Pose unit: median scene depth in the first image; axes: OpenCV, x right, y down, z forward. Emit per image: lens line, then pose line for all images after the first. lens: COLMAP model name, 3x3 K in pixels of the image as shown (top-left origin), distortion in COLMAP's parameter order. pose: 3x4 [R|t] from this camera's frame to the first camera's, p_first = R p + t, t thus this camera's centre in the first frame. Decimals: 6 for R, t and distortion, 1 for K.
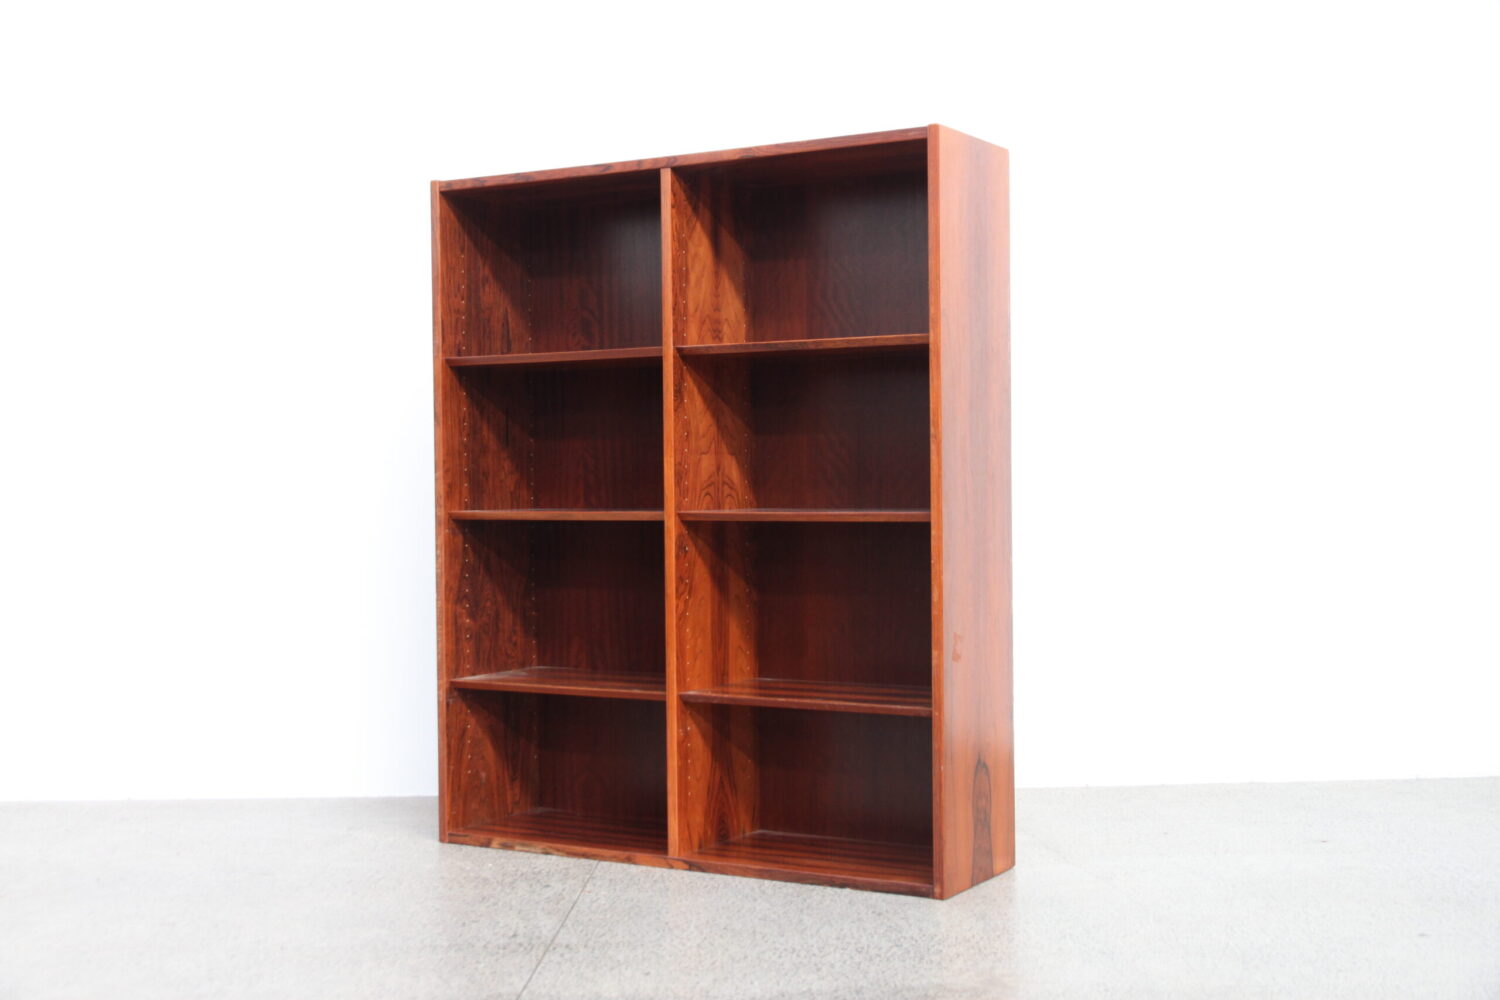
lens RADIAL K [[1896.2, 0, 749.6], [0, 1896.2, 542.8], [0, 0, 1]] dist [0.094619, 0.000000]
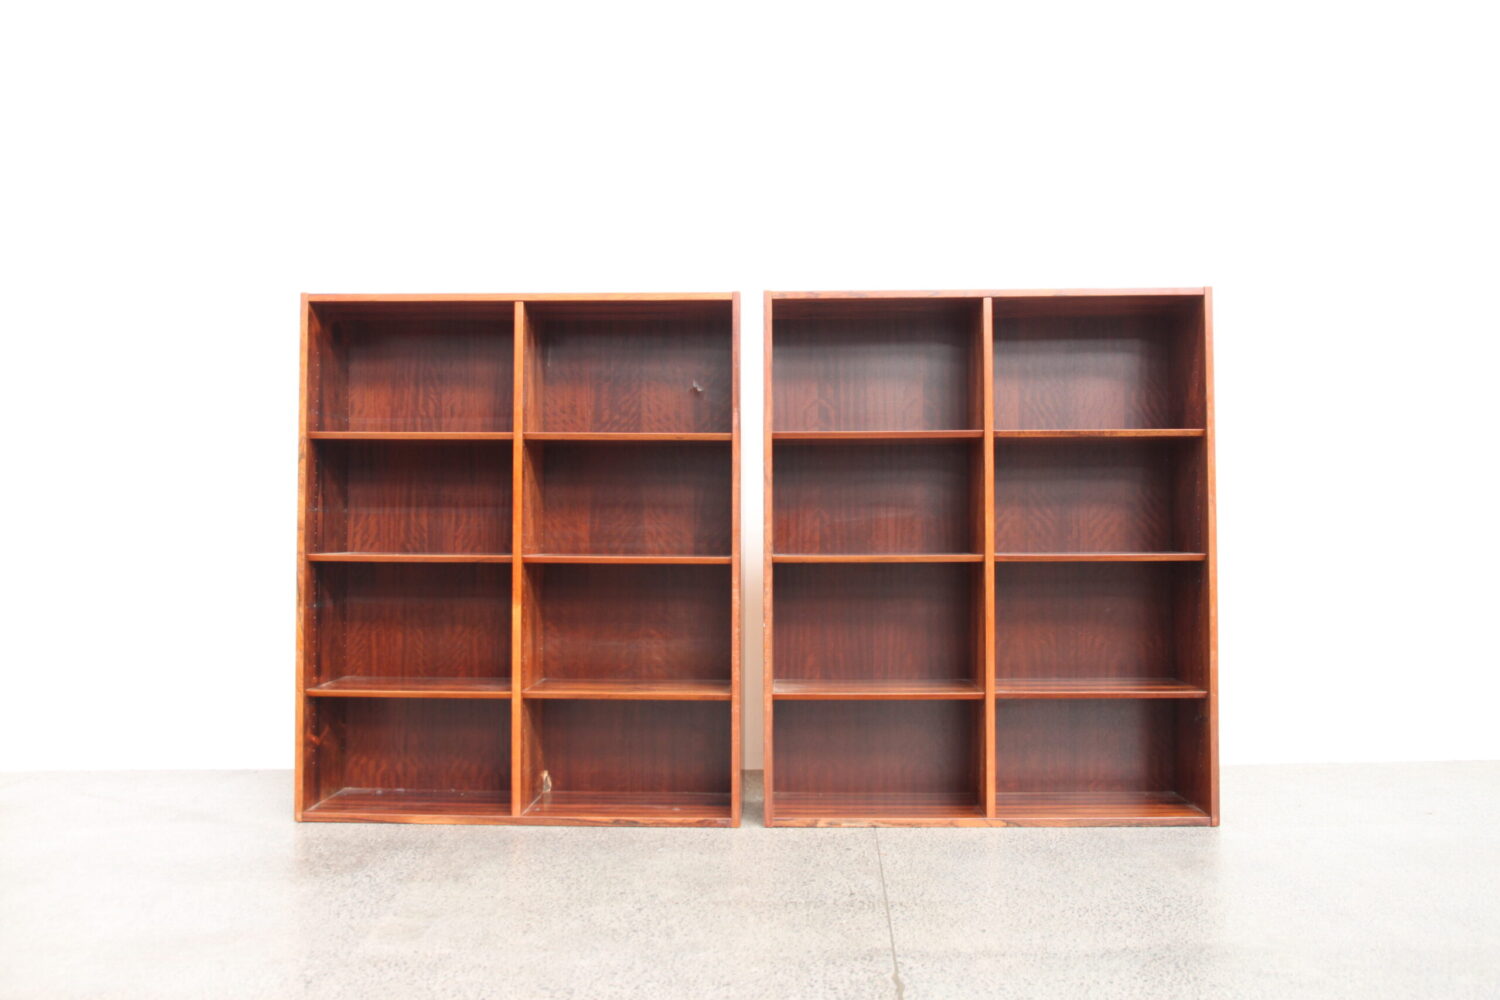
lens RADIAL K [[1196.2, 0, 637.1], [0, 1196.2, 511.5], [0, 0, 1]] dist [-0.007247, 0.001316]
pose [[0.869270, 0.010432, 0.494227, -0.643823], [0.015034, 0.998757, -0.047522, -0.010274], [-0.494108, 0.048740, 0.868033, 0.384443]]
